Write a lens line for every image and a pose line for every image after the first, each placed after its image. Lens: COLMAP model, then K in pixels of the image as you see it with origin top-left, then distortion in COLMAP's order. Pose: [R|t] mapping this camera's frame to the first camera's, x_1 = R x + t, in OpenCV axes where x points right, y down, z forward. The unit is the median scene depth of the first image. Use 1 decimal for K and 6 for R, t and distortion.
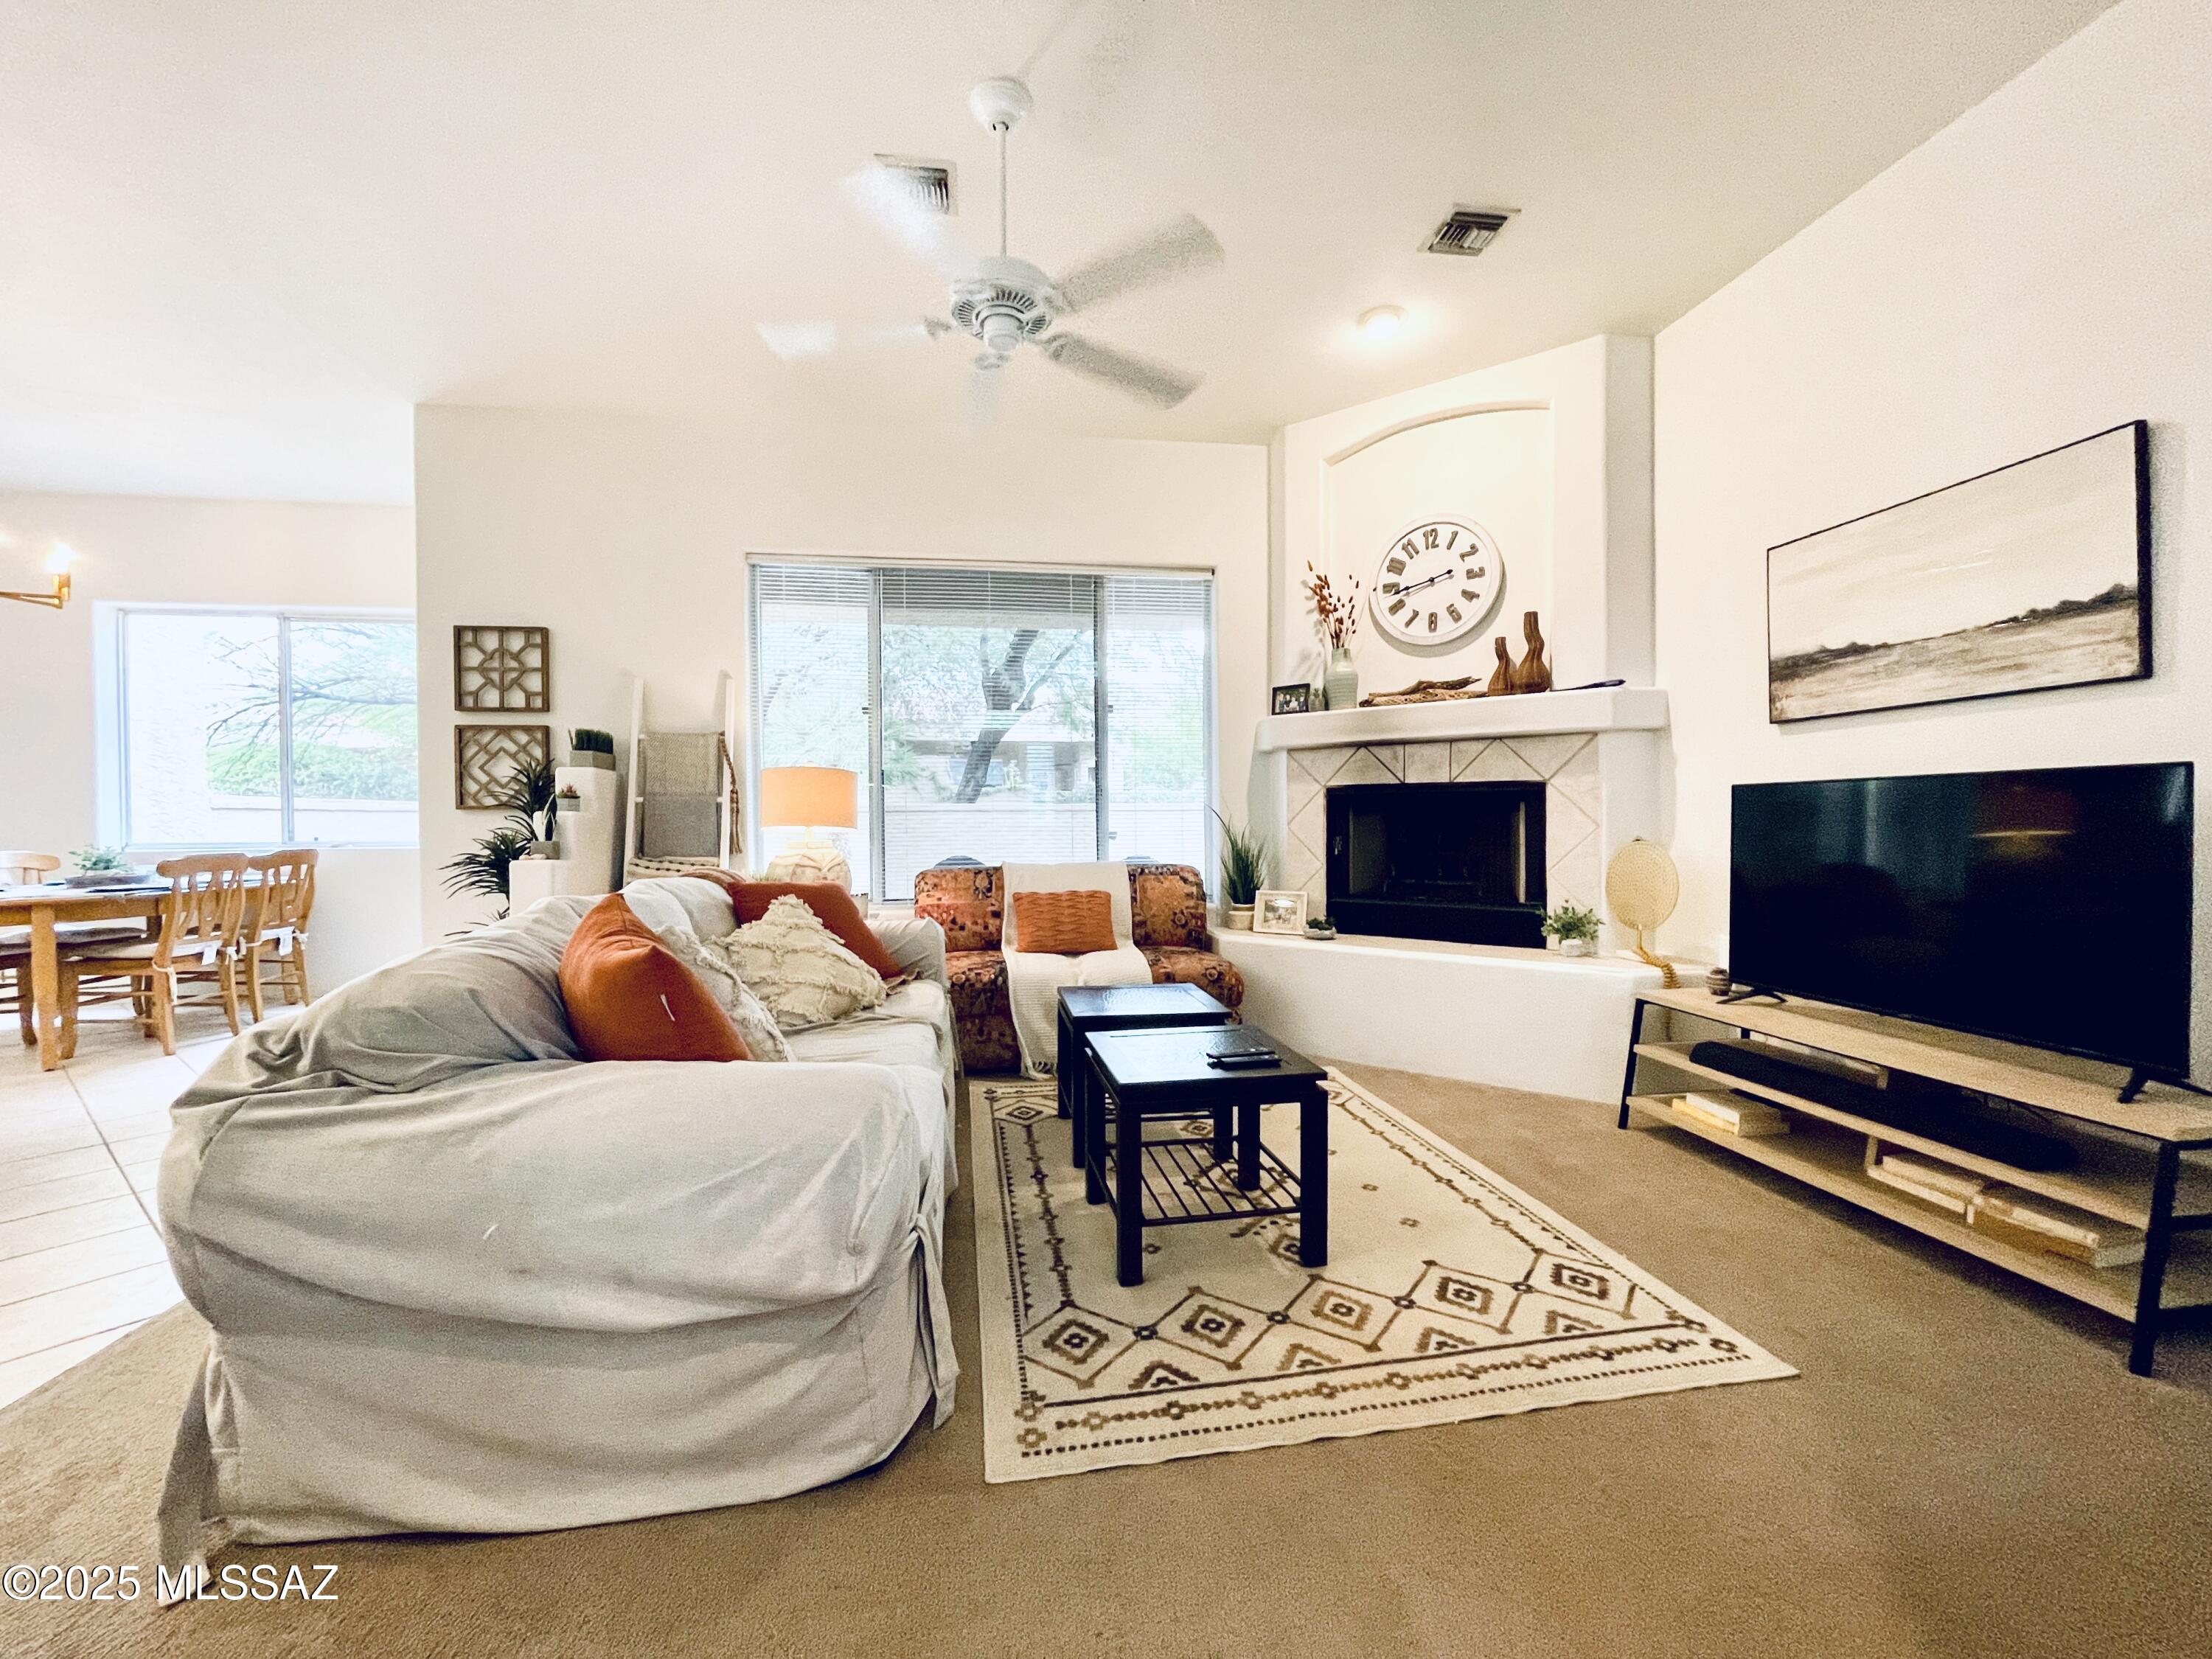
lens RADIAL K [[888.0, 0, 1111.0], [0, 888.0, 825.8], [0, 0, 1]] dist [-0.000008, -0.000023]
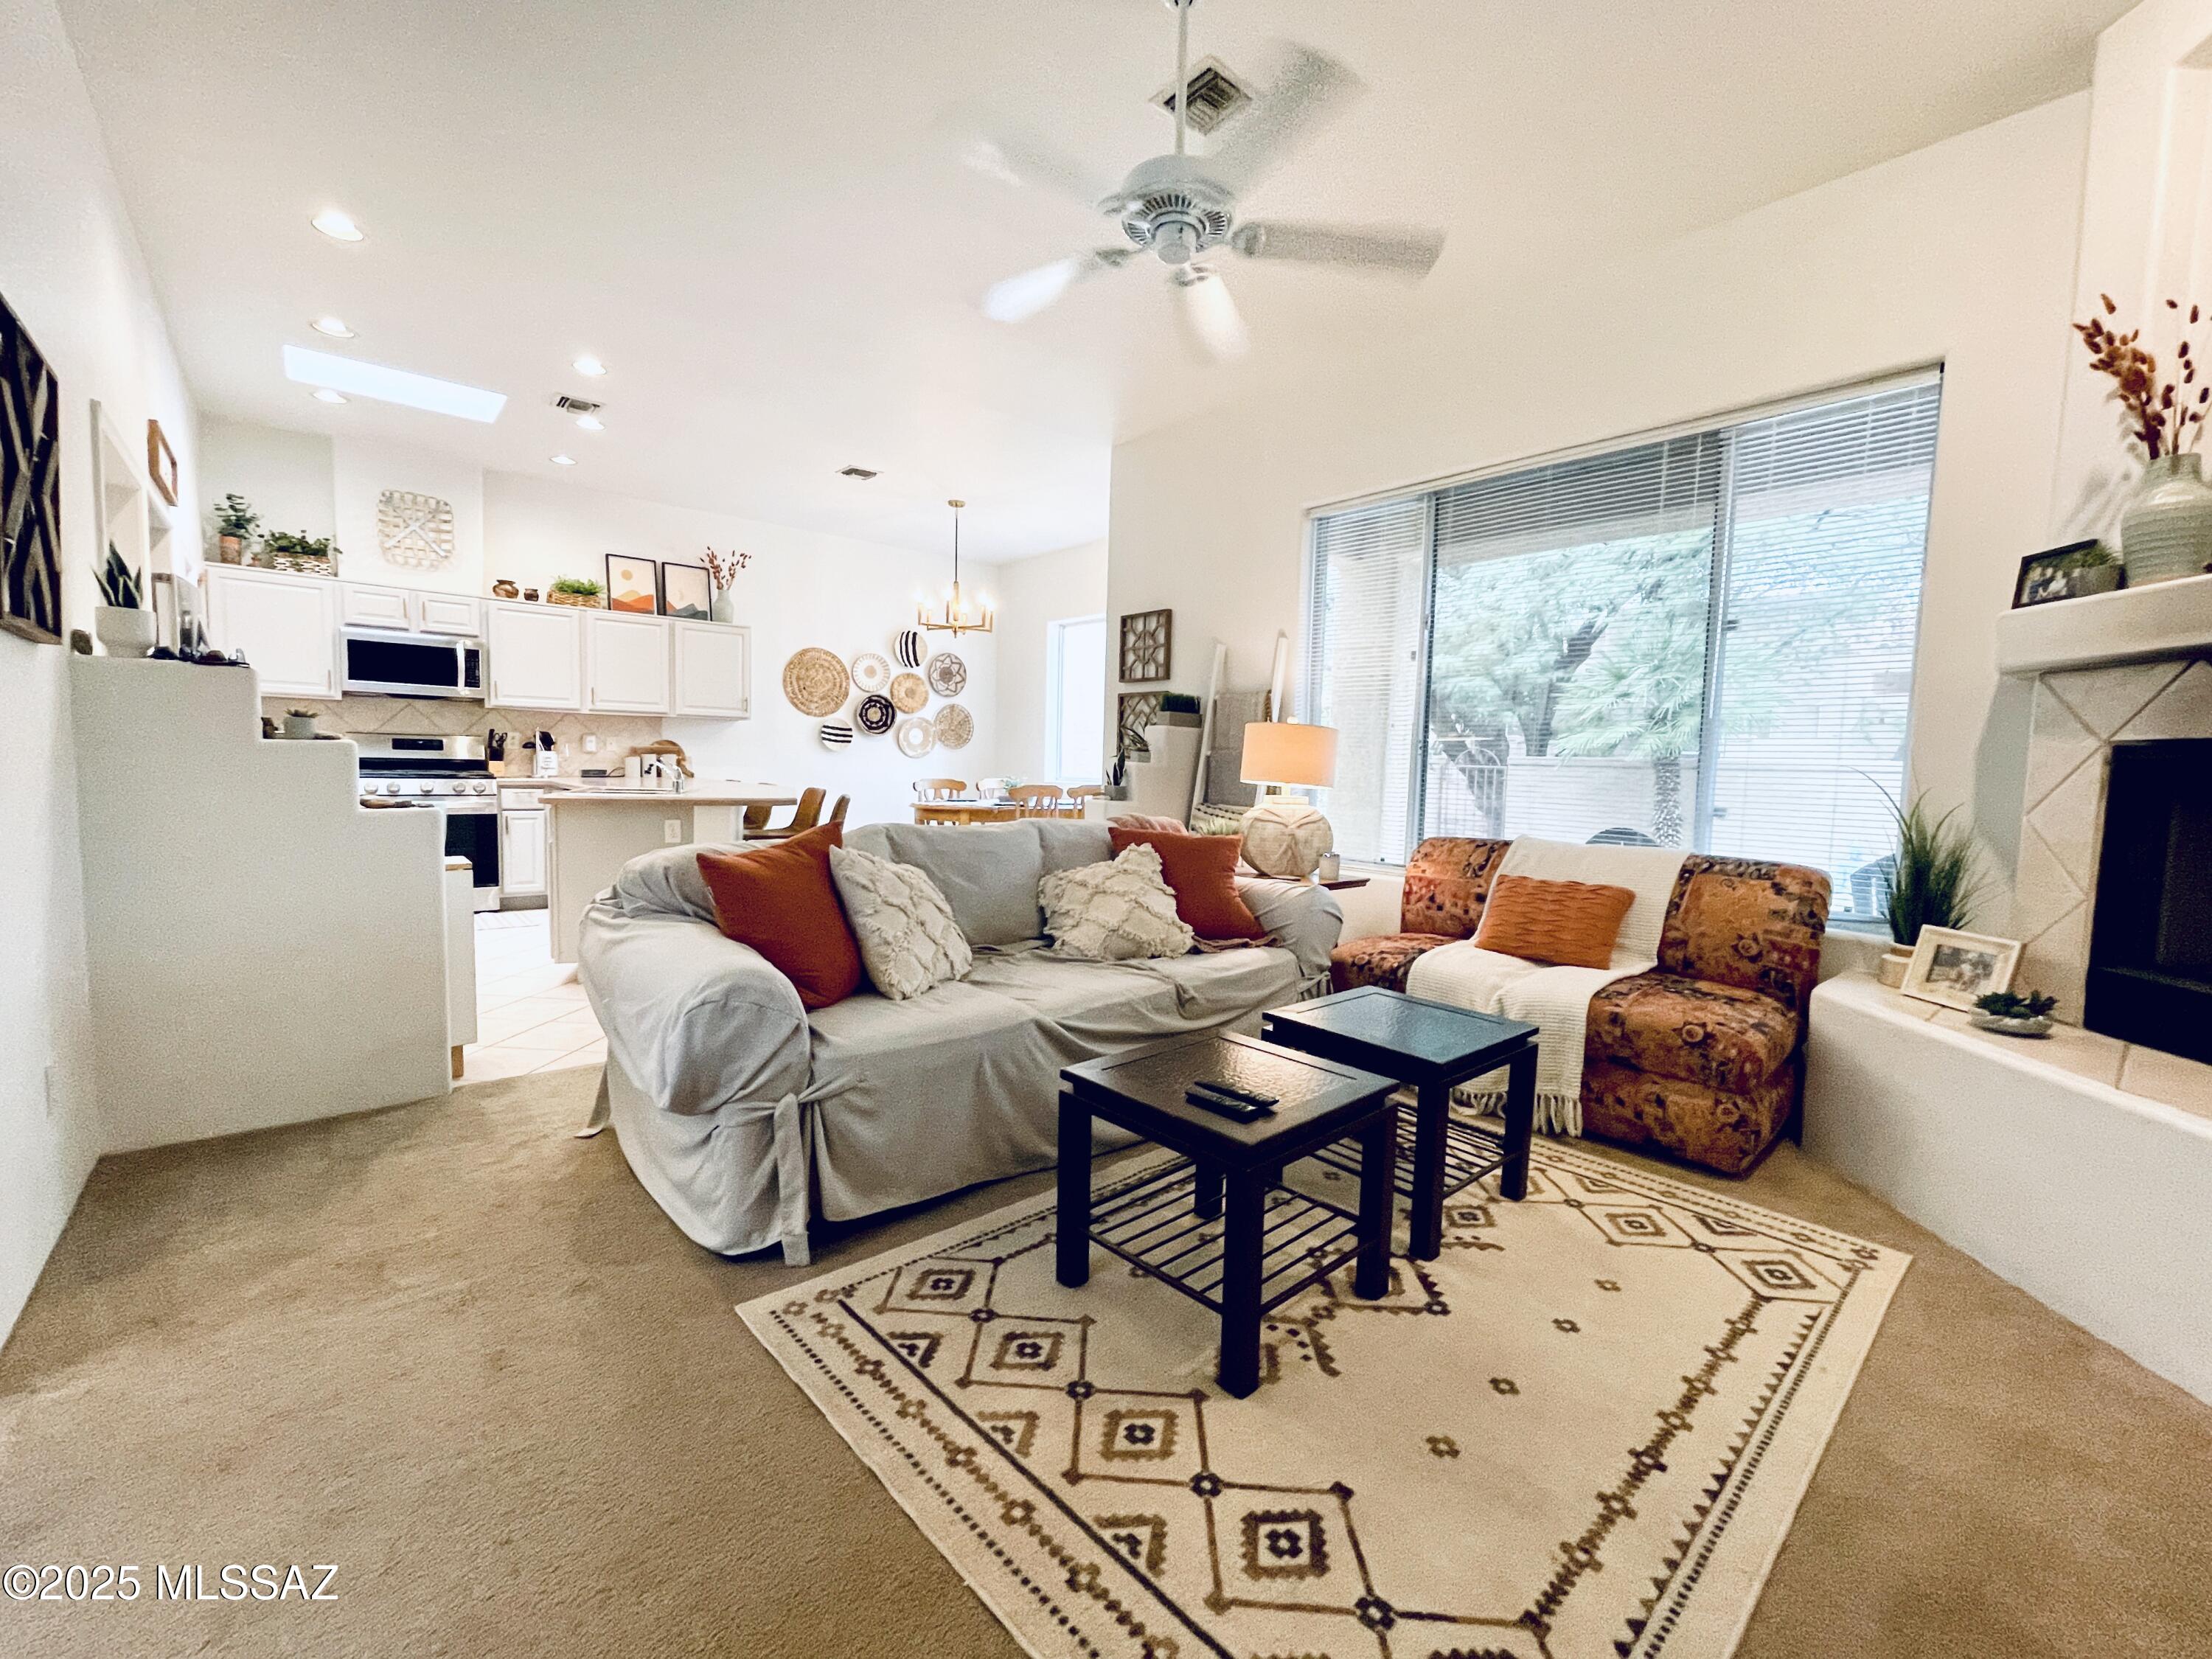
lens RADIAL K [[918.8, 0, 1106.0], [0, 918.8, 829.5], [0, 0, 1]] dist [0.001814, 0.000148]
pose [[0.542679, 0.081704, -0.835957, 0.390504], [-0.034195, 0.996582, 0.075205, -0.015770], [0.839244, -0.012226, 0.543617, 0.247649]]
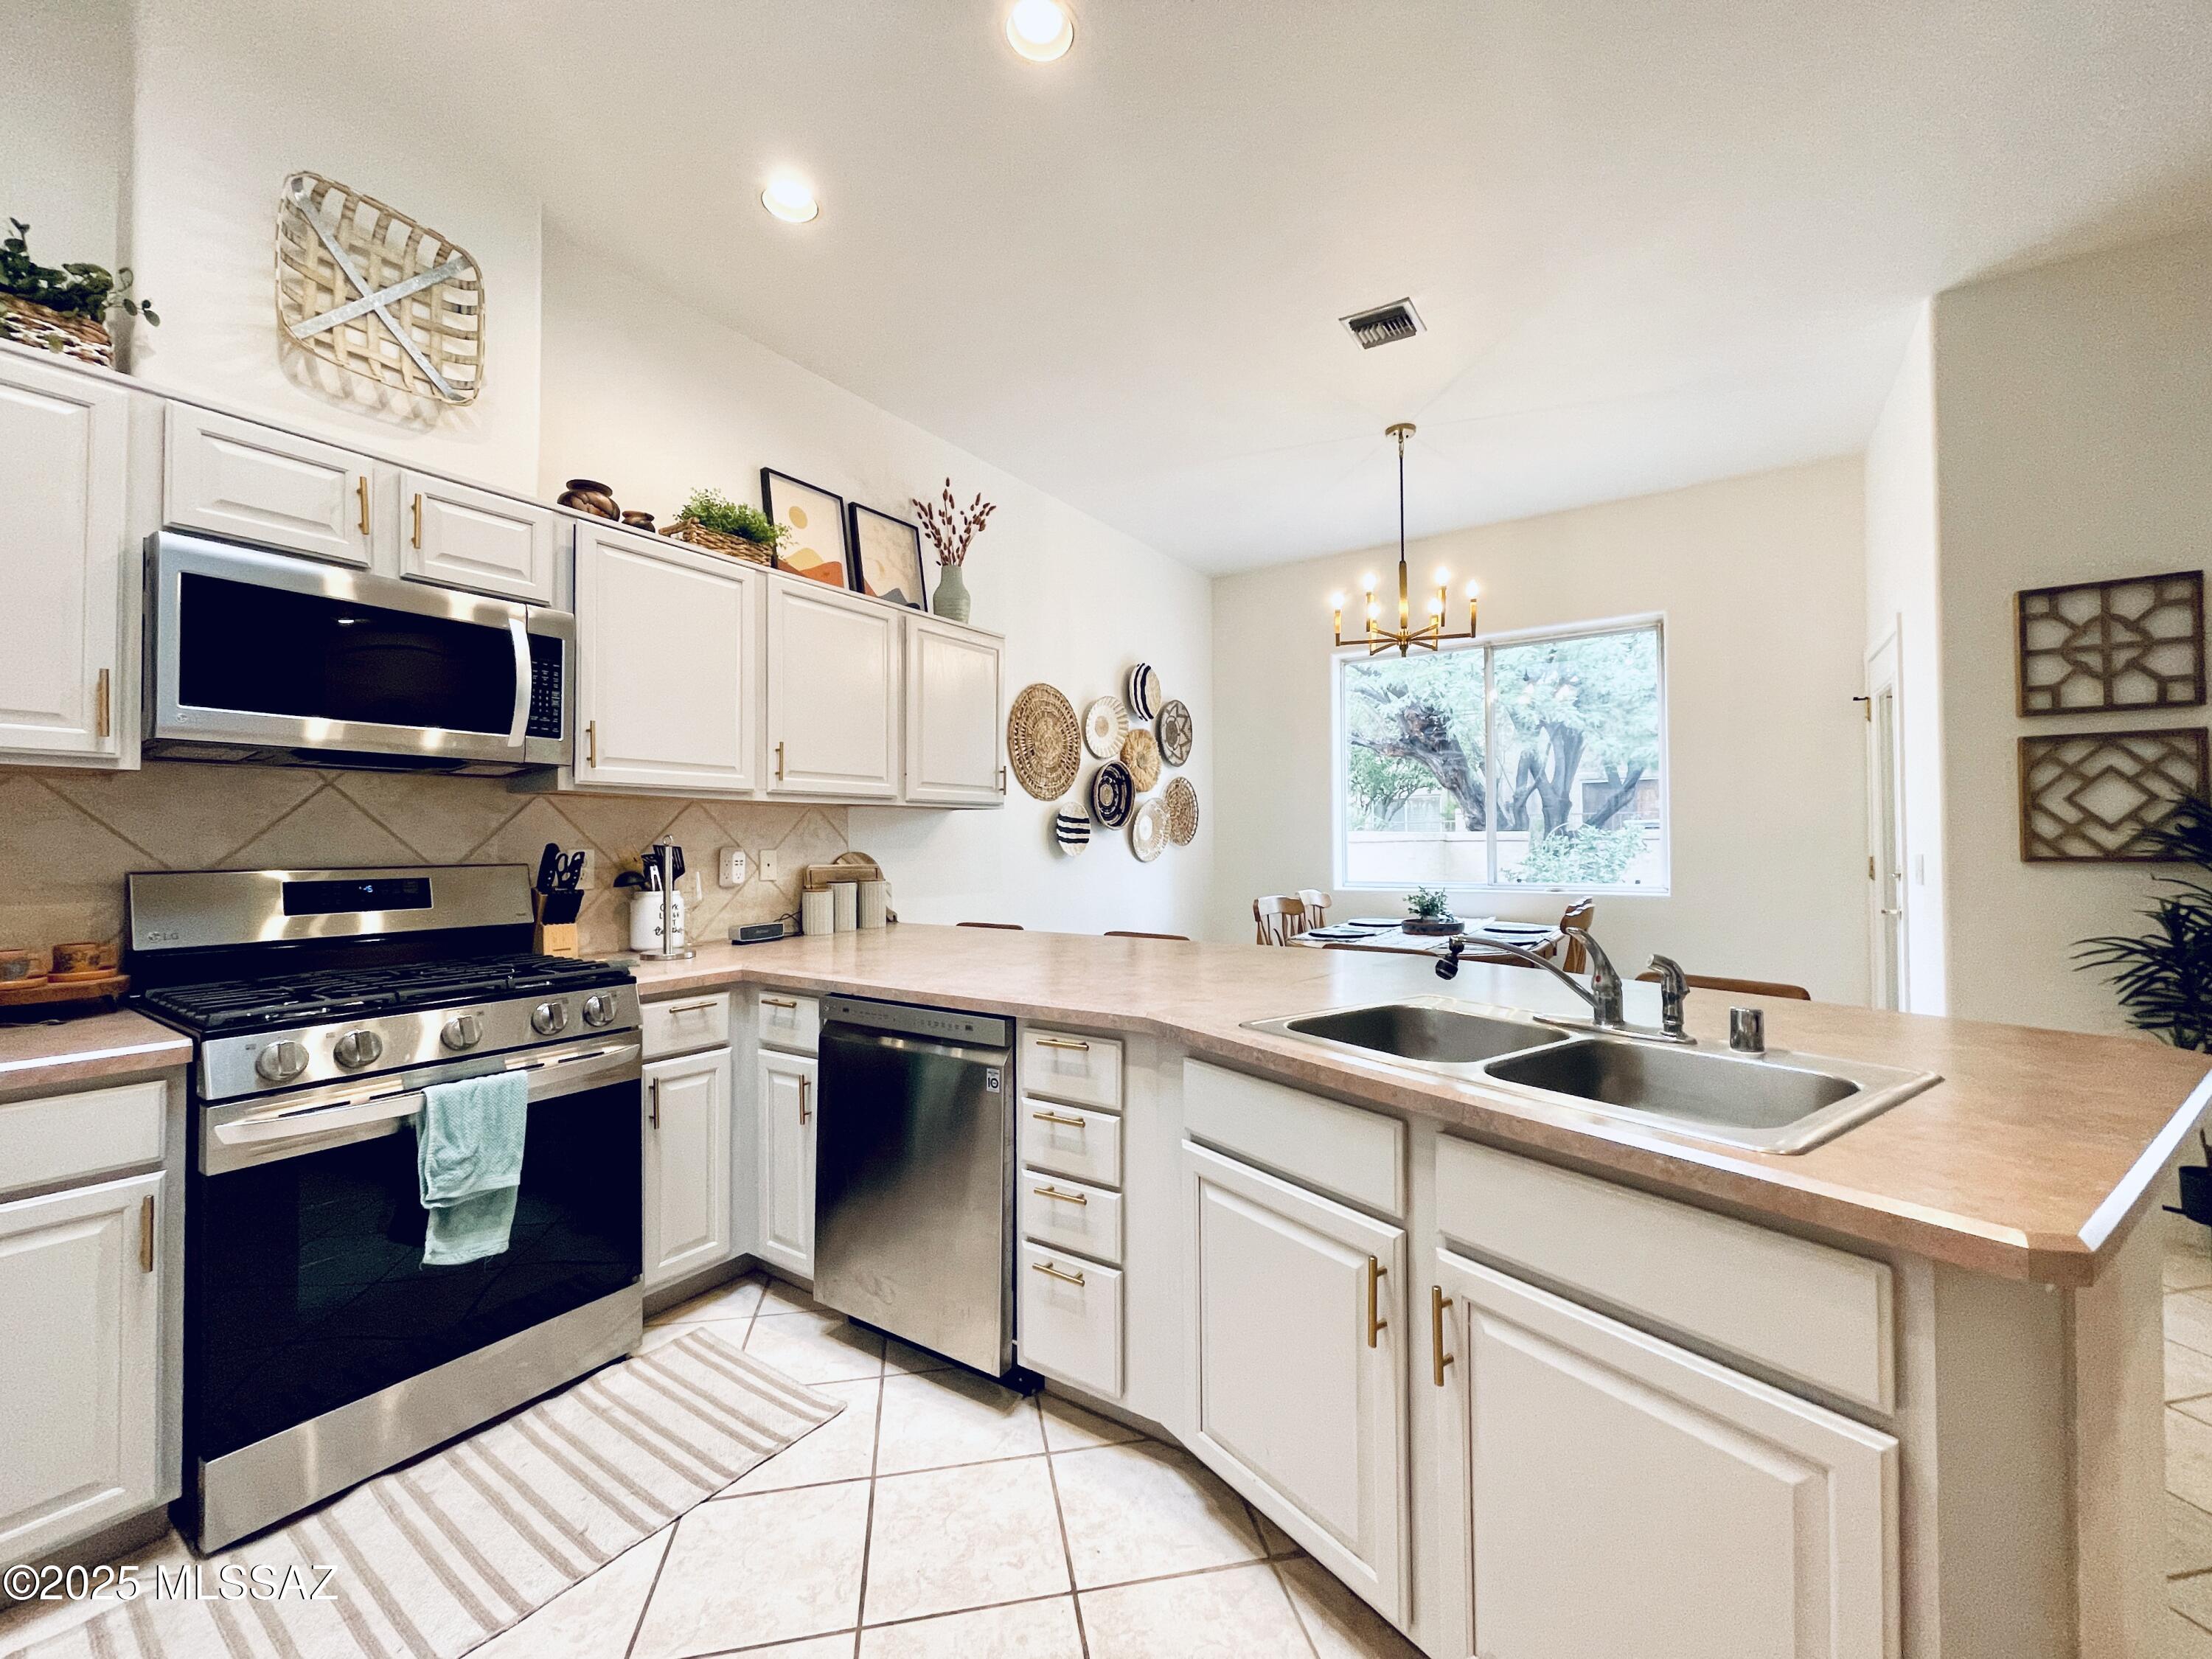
lens RADIAL K [[888.6, 0, 1103.8], [0, 888.6, 832.1], [0, 0, 1]] dist [-0.001377, -0.000257]
pose [[0.746518, -0.009860, -0.665292, -0.806033], [0.000491, 0.999898, -0.014269, -0.031820], [0.665365, 0.010326, 0.746447, 0.026657]]
